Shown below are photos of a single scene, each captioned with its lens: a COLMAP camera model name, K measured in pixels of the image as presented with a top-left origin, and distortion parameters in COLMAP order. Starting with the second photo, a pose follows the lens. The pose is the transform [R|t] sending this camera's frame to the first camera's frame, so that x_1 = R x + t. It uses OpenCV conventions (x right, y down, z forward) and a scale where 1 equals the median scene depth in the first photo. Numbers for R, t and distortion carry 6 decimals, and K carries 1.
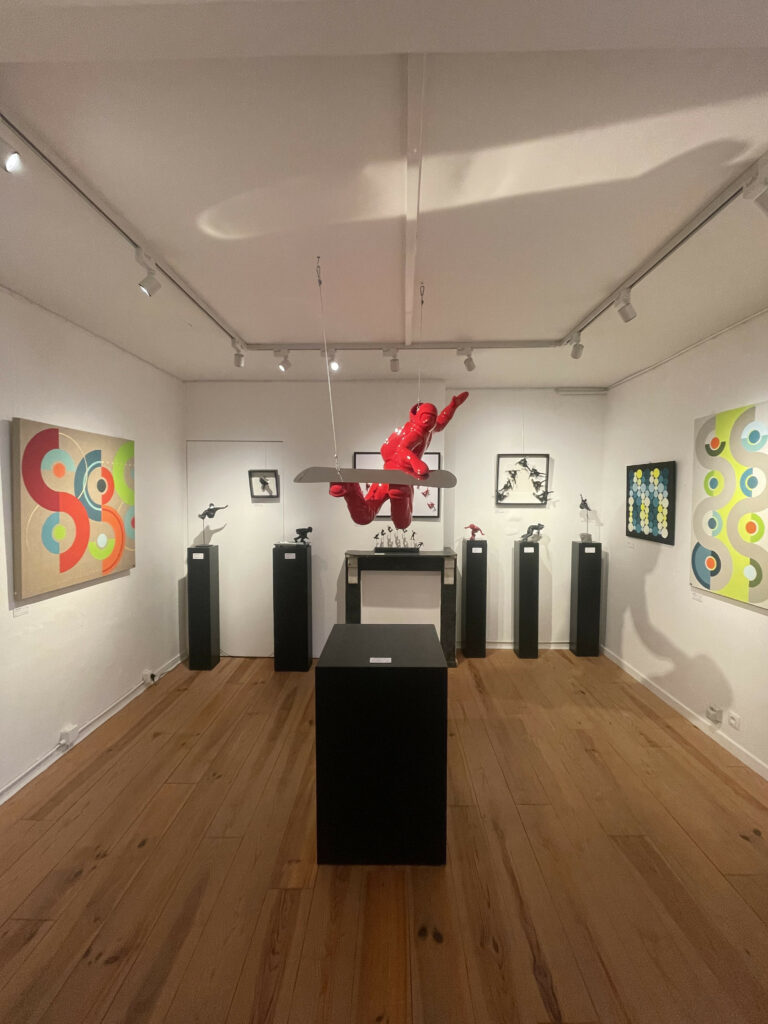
lens RADIAL K [[411.4, 0, 389.3], [0, 411.4, 507.3], [0, 0, 1]] dist [-0.011109, 0.001639]
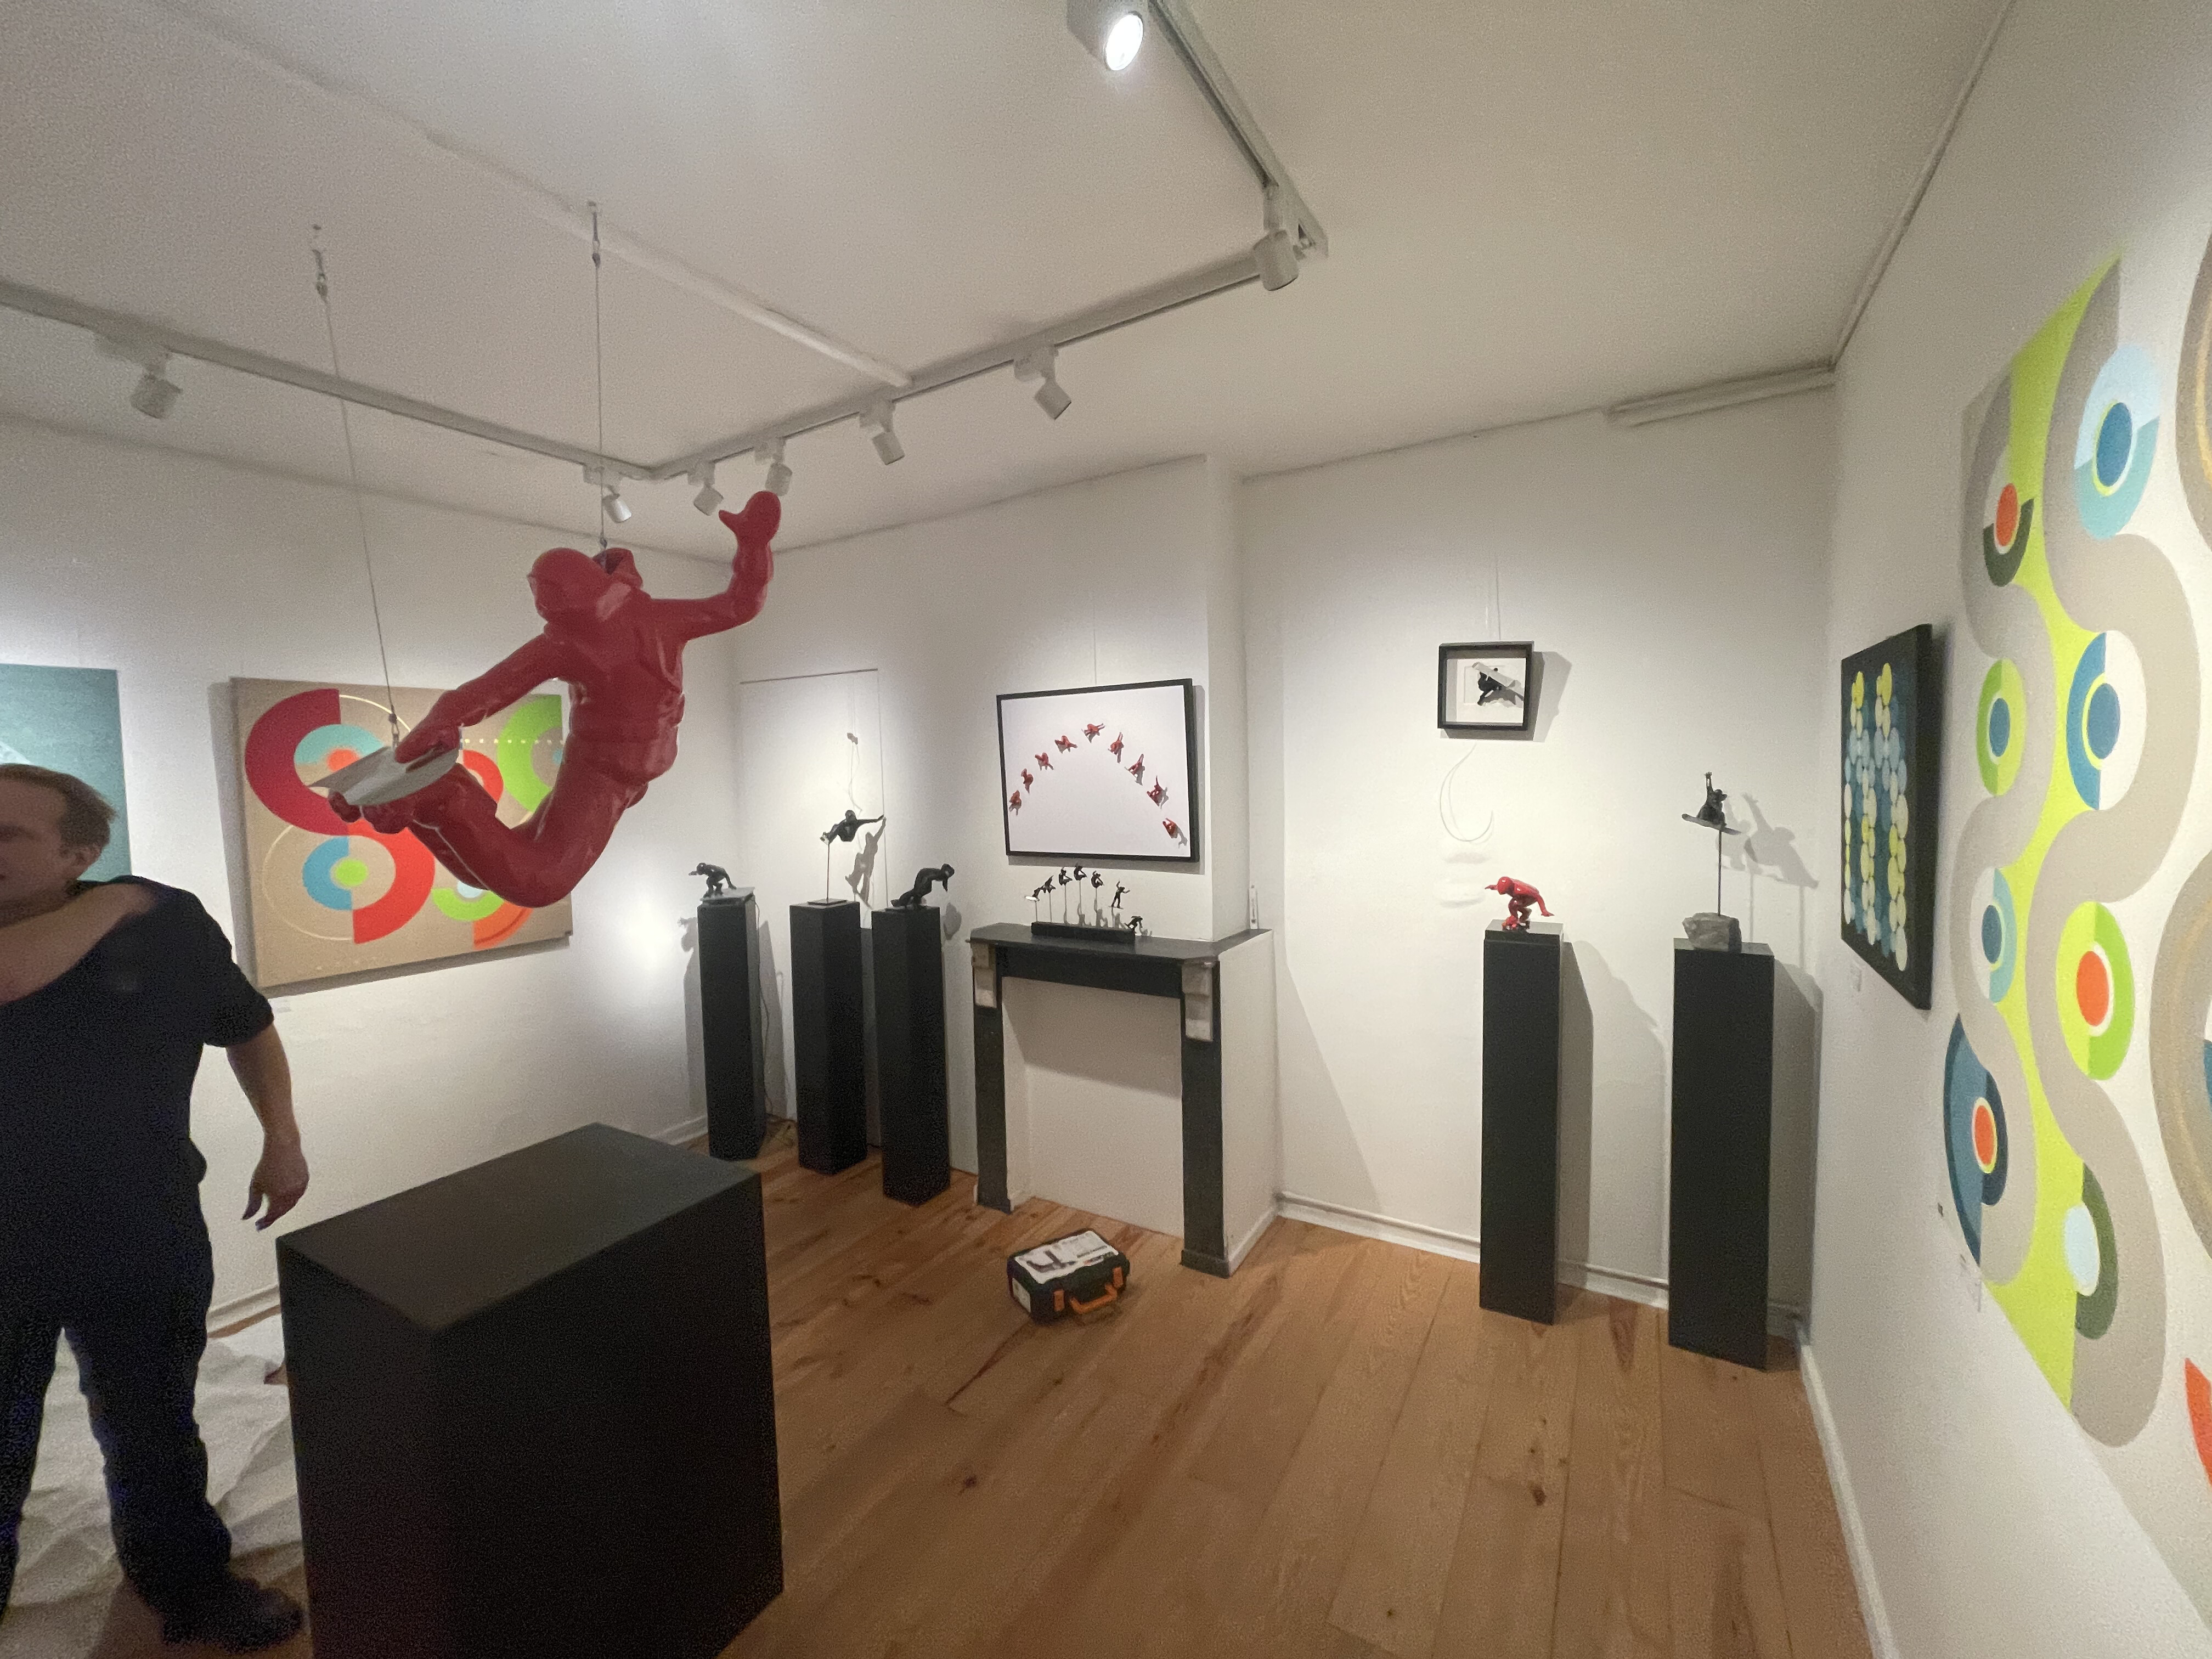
lens RADIAL K [[888.7, 0, 1105.6], [0, 888.7, 816.5], [0, 0, 1]] dist [-0.011109, 0.001639]
pose [[0.865271, 0.002872, -0.501296, 0.542824], [0.009725, 0.999699, 0.022514, -0.025547], [0.501210, -0.024356, 0.864983, 0.364681]]
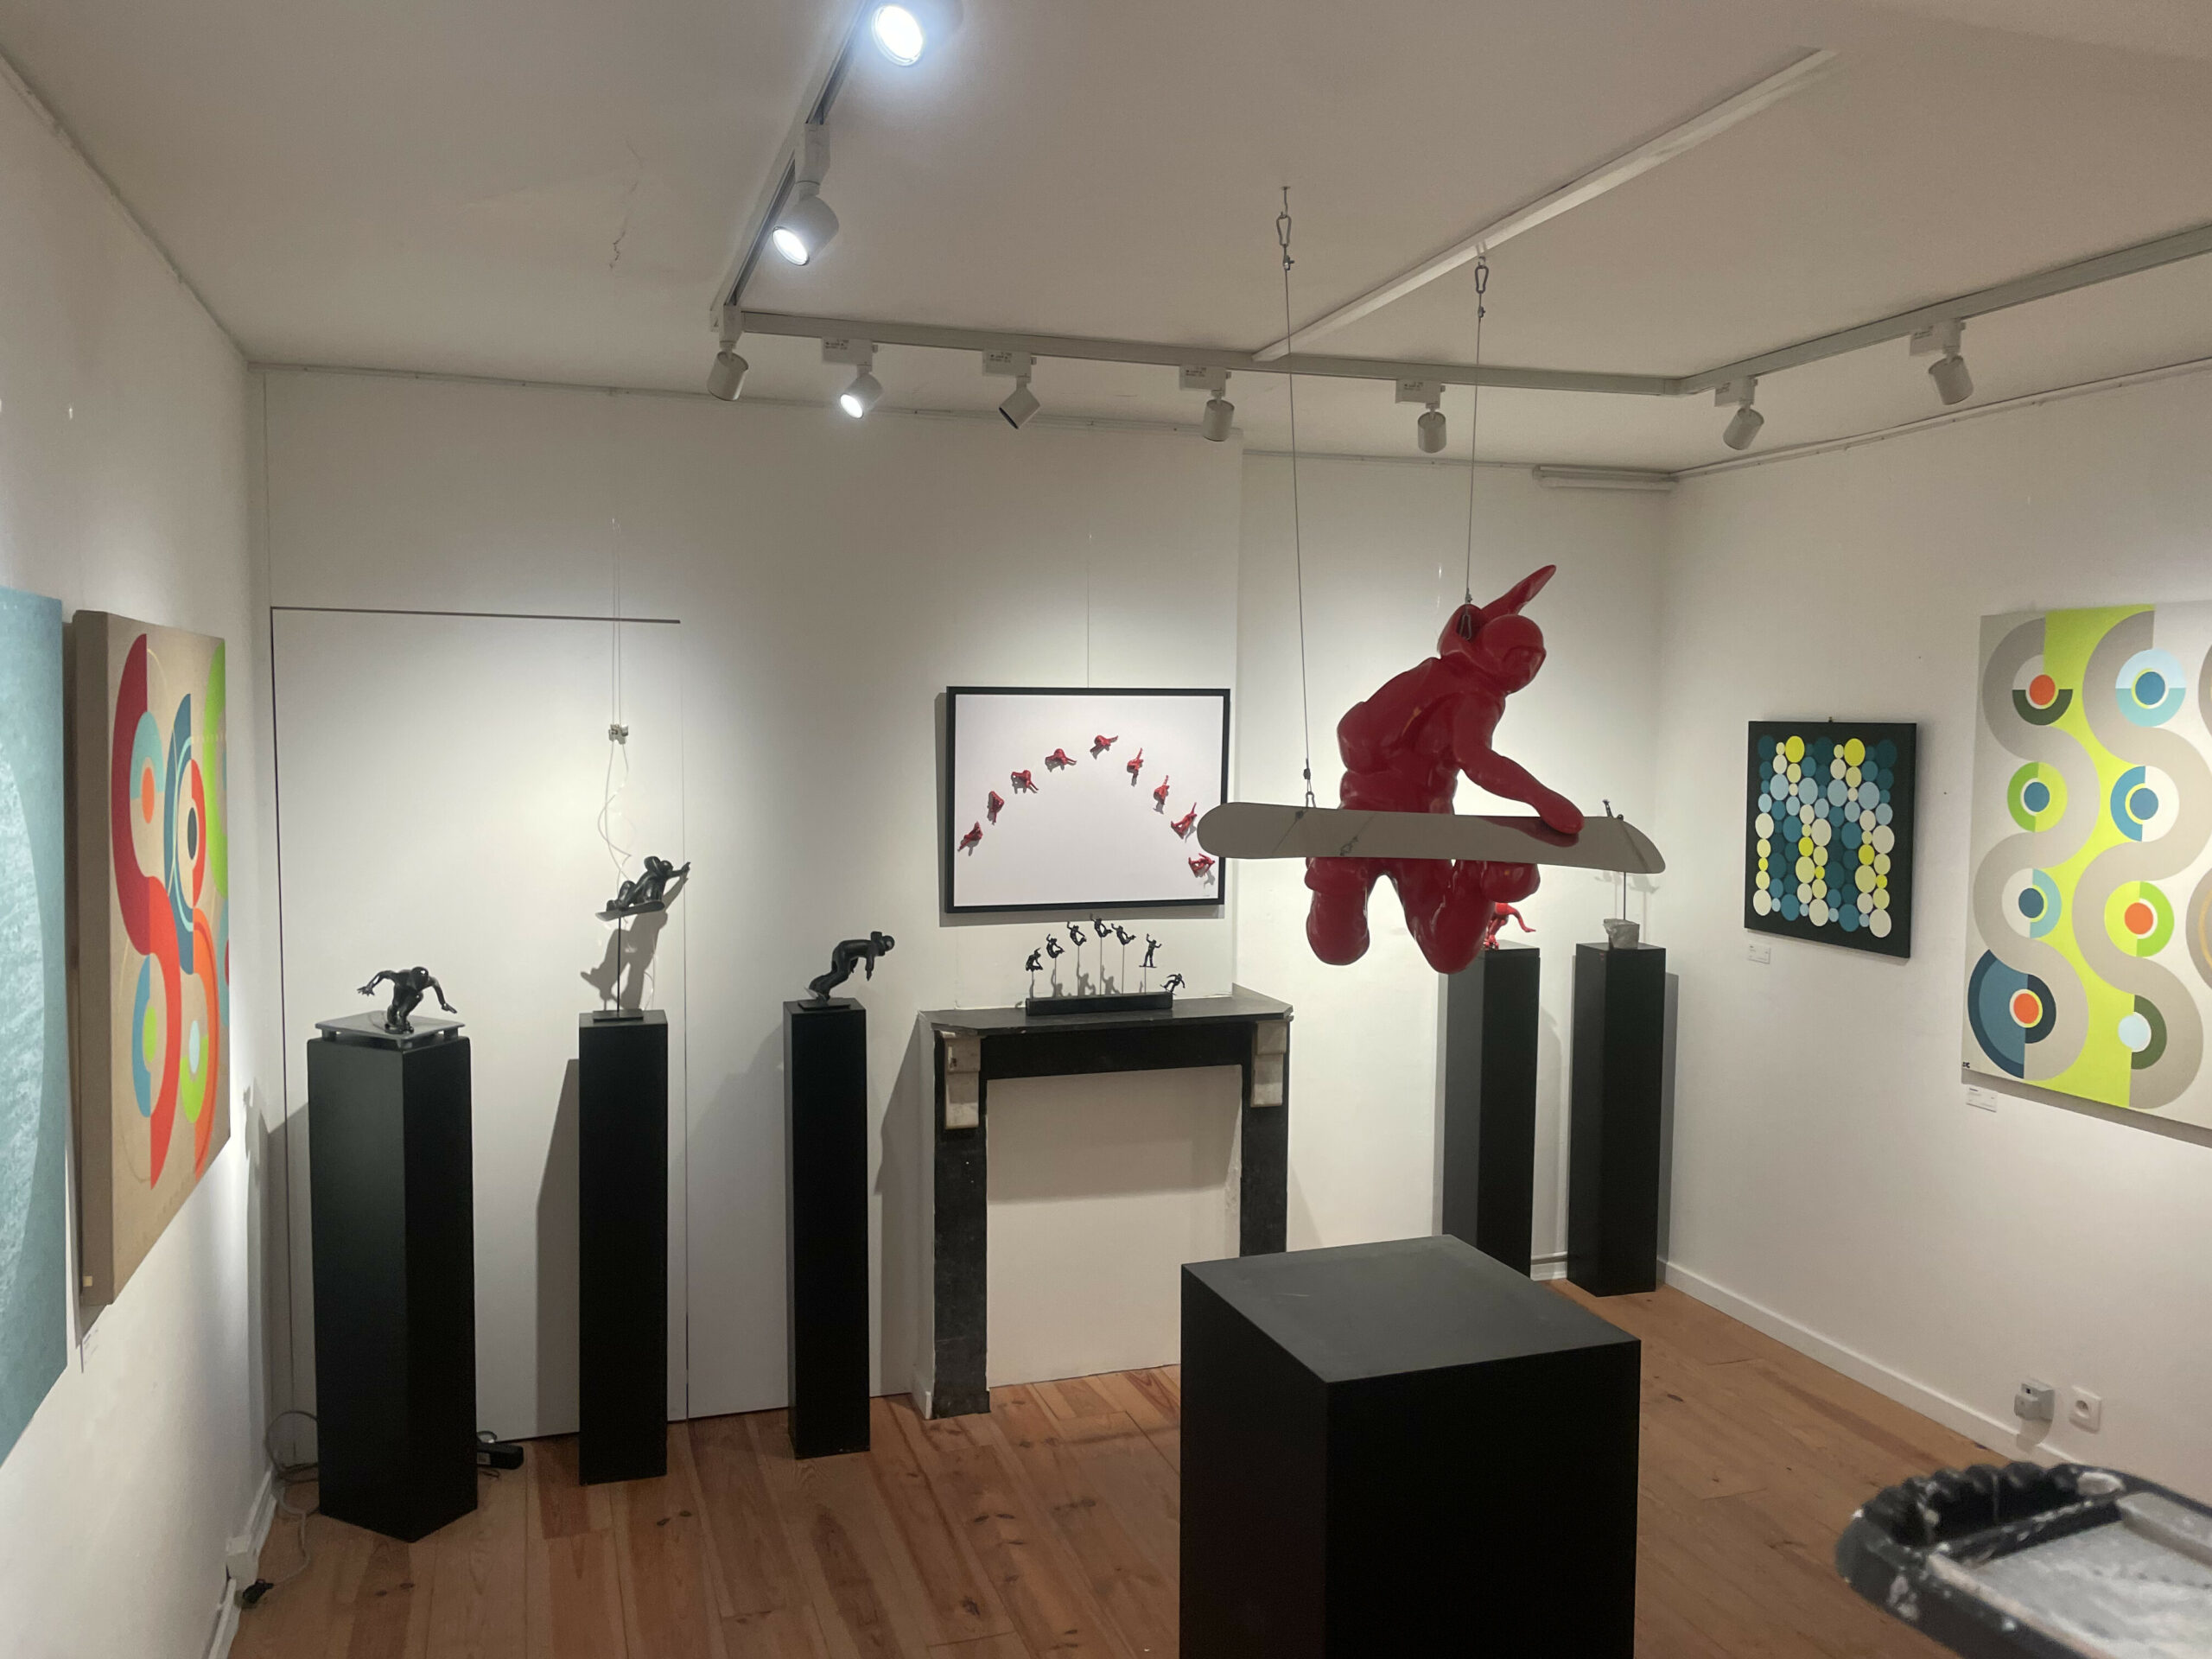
lens RADIAL K [[1679.2, 0, 1095.6], [0, 1679.2, 835.1], [0, 0, 1]] dist [0.045037, -0.032168]
pose [[0.943804, -0.020556, 0.329866, -0.460364], [0.007695, 0.999160, 0.040246, -0.079216], [-0.330417, -0.035446, 0.943169, -0.162175]]
